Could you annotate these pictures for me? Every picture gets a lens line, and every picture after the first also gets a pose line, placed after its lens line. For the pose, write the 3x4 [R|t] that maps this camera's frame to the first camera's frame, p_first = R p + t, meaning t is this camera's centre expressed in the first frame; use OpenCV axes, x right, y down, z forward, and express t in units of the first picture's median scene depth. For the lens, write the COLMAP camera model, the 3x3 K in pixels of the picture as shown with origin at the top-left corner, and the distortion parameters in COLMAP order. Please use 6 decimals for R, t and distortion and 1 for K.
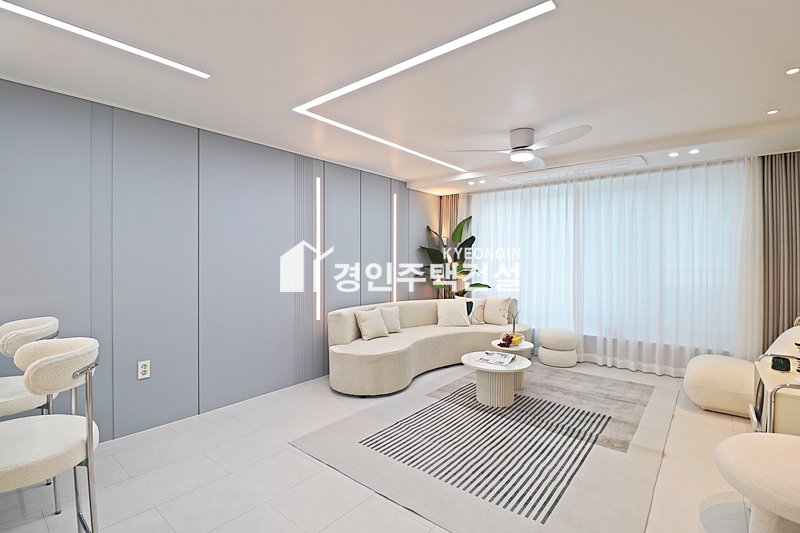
lens RADIAL K [[369.7, 0, 399.4], [0, 369.7, 261.5], [0, 0, 1]] dist [-0.004207, -0.009288]
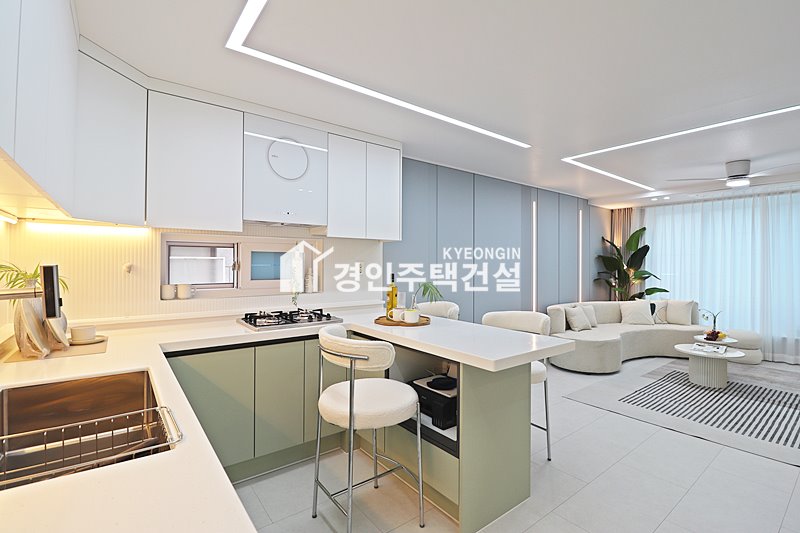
lens RADIAL K [[369.7, 0, 404.1], [0, 369.7, 261.7], [0, 0, 1]] dist [-0.004207, -0.009288]
pose [[0.975863, 0.001792, -0.218376, -0.401782], [-0.004518, 0.999918, -0.011985, -0.003398], [0.218337, 0.012682, 0.975791, -0.350827]]
